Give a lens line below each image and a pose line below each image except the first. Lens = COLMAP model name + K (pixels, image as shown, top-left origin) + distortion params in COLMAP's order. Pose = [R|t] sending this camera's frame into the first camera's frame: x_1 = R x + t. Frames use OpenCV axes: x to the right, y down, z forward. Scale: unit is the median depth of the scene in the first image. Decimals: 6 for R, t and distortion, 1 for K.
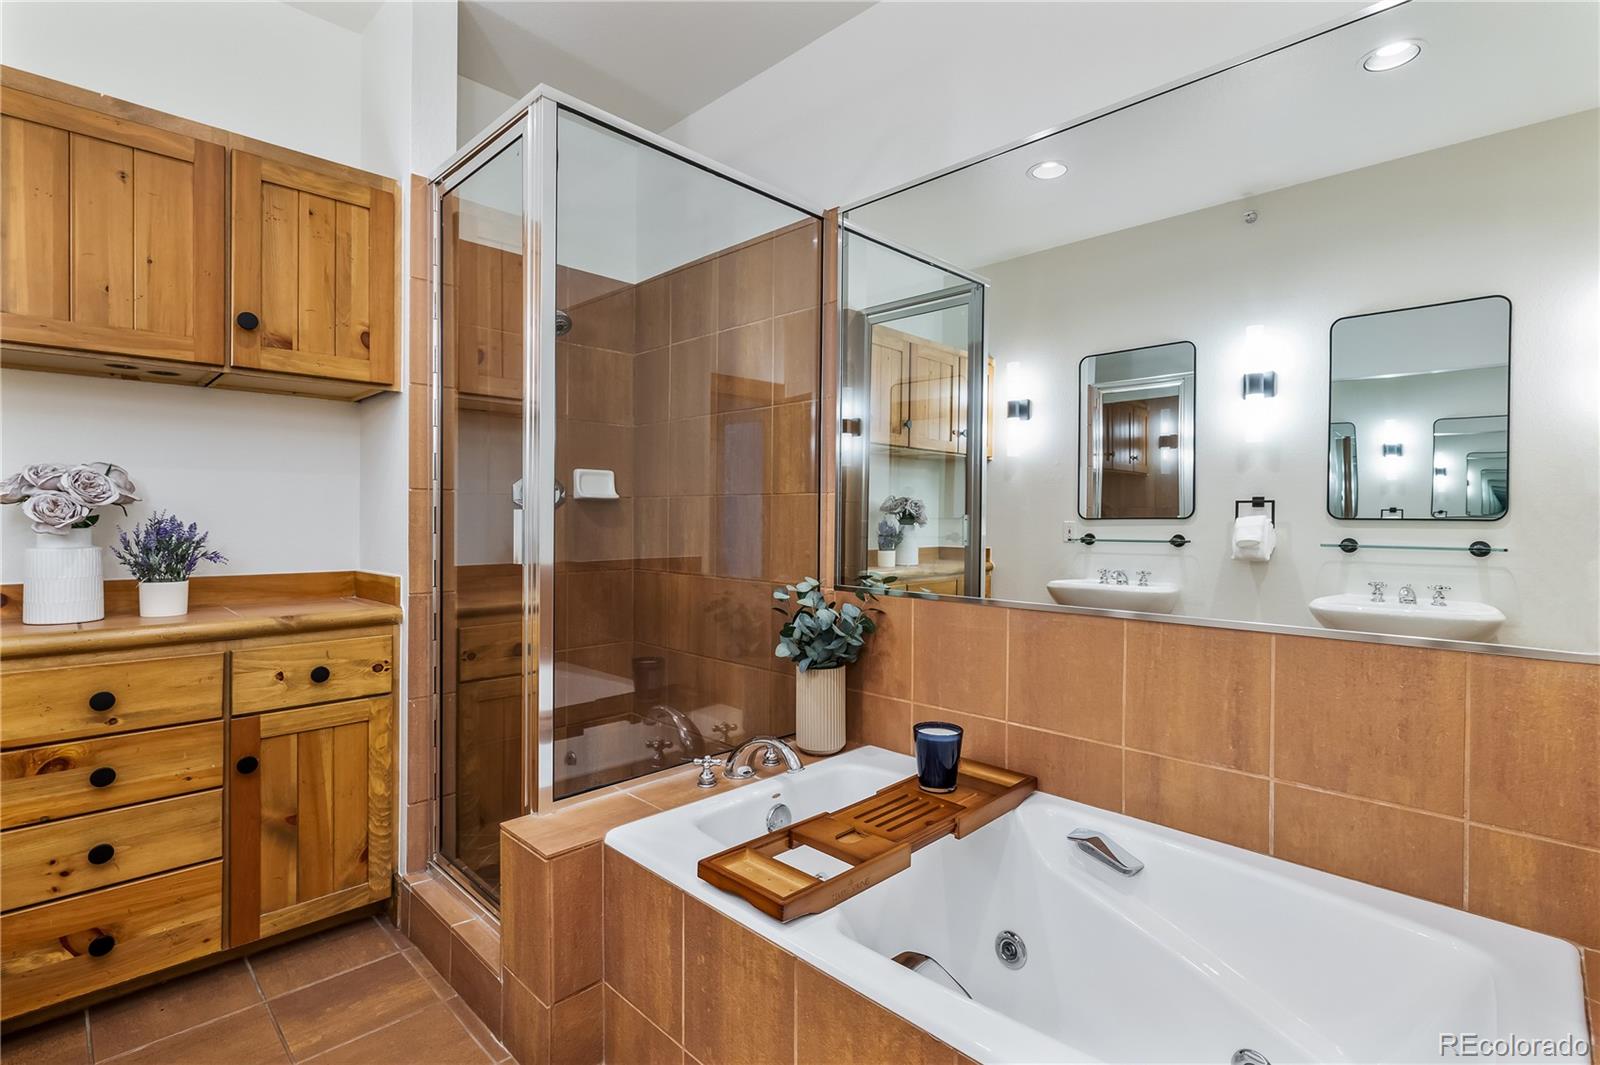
lens RADIAL K [[764.0, 0, 813.9], [0, 764.0, 520.1], [0, 0, 1]] dist [-0.001307, 0.000095]
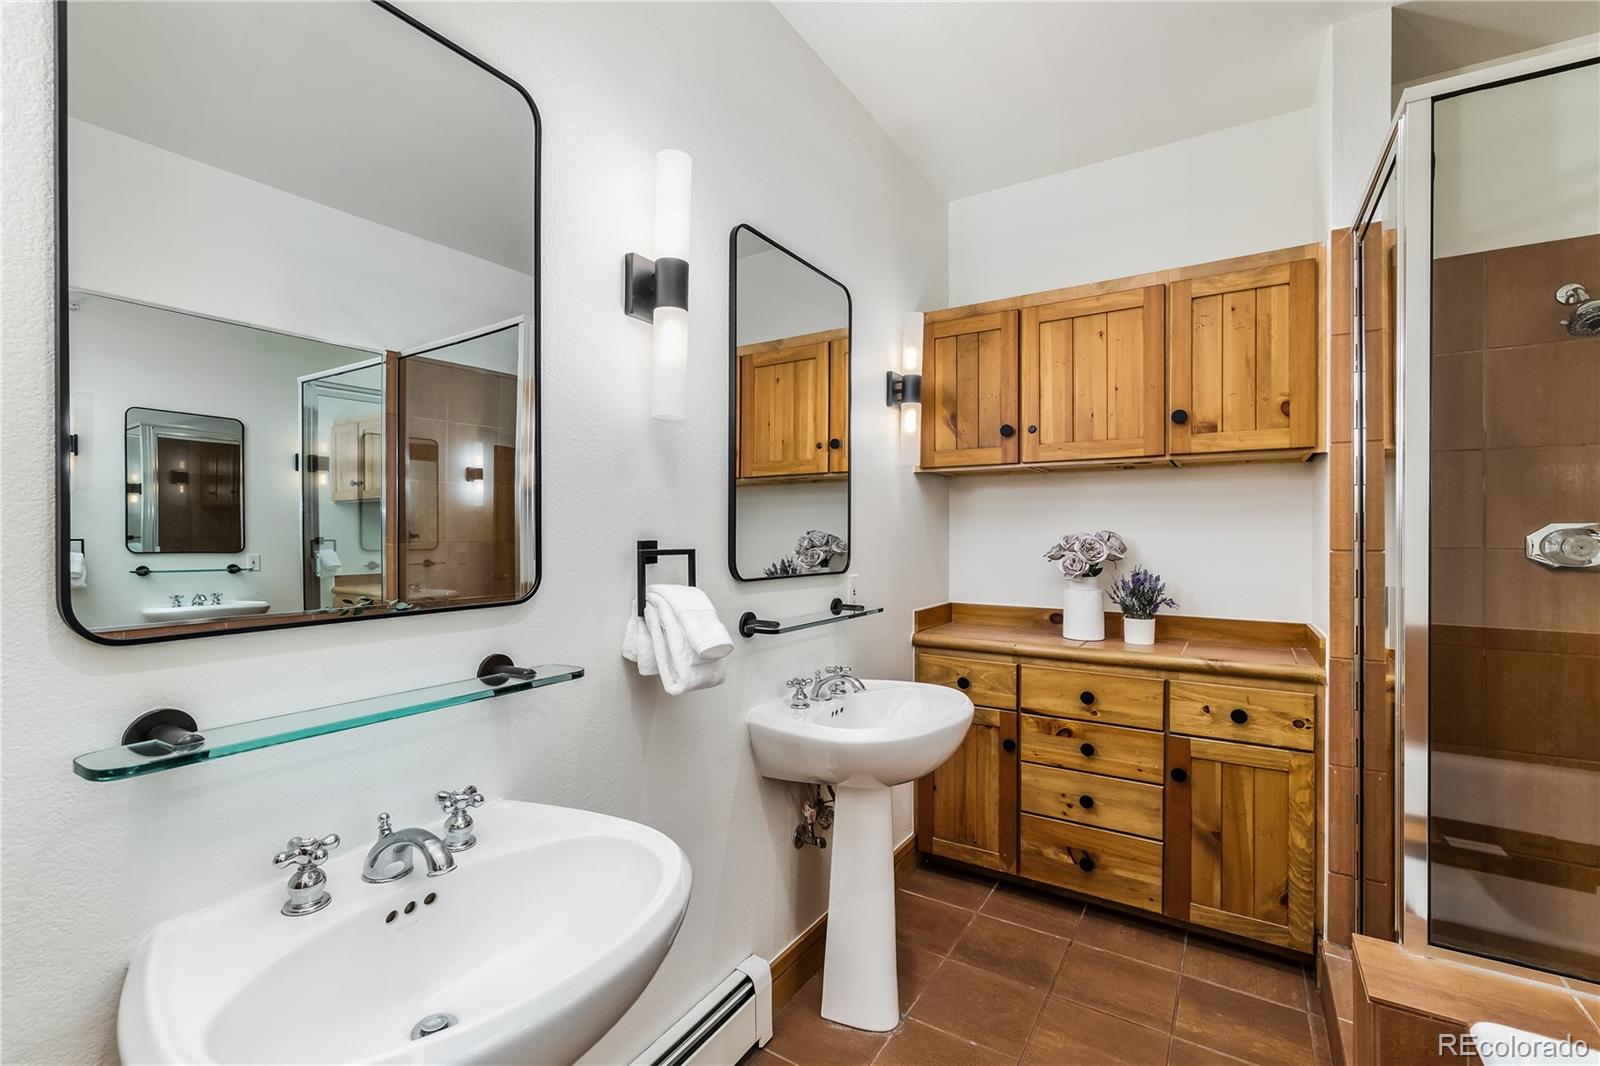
lens RADIAL K [[694.9, 0, 796.3], [0, 694.9, 534.9], [0, 0, 1]] dist [0.000793, 0.001003]
pose [[0.205380, -0.001974, -0.978680, 0.216908], [-0.005802, 0.999978, -0.003235, -0.056529], [0.978665, 0.006342, 0.205364, 0.147358]]
